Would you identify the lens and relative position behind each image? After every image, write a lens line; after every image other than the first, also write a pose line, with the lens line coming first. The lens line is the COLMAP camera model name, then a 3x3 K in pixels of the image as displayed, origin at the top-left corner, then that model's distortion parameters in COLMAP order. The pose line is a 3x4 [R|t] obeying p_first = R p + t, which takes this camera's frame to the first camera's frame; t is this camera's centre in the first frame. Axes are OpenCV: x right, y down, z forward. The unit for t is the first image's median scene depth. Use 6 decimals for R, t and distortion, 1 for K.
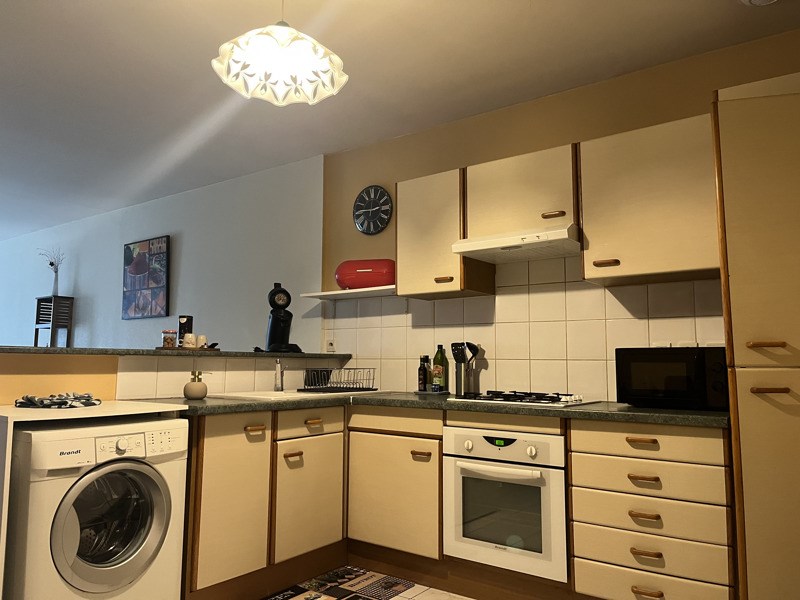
lens RADIAL K [[600.5, 0, 400.0], [0, 600.5, 300.0], [0, 0, 1]] dist [0.069999, -0.095506]
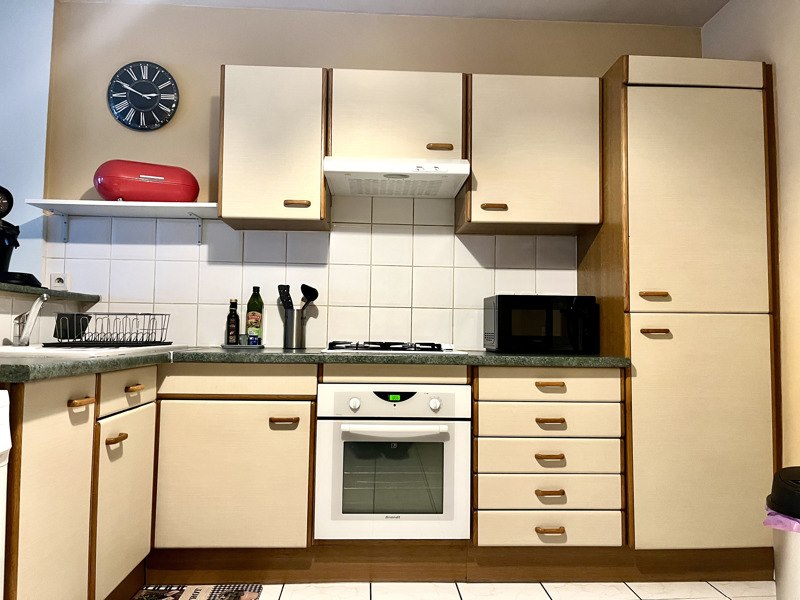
lens RADIAL K [[600.5, 0, 400.0], [0, 600.5, 300.0], [0, 0, 1]] dist [0.069999, -0.095506]
pose [[0.772790, 0.037987, 0.633524, -0.348559], [-0.076302, 0.996528, 0.033322, 0.060878], [-0.630059, -0.074090, 0.773005, 0.308052]]
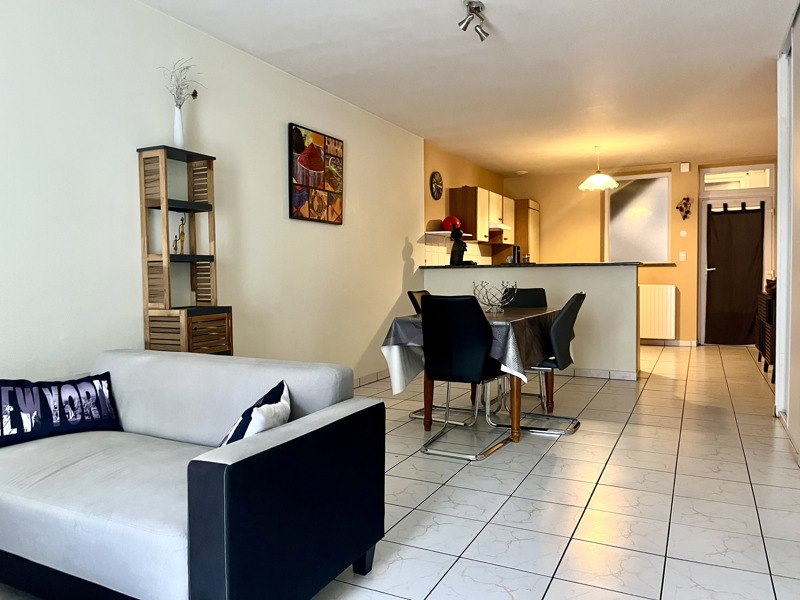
lens RADIAL K [[600.5, 0, 400.0], [0, 600.5, 300.0], [0, 0, 1]] dist [0.069999, -0.095506]
pose [[-0.167299, -0.047586, 0.984757, -2.429596], [-0.100832, 0.994423, 0.030923, 0.192693], [-0.980736, -0.094122, -0.171164, 1.866848]]
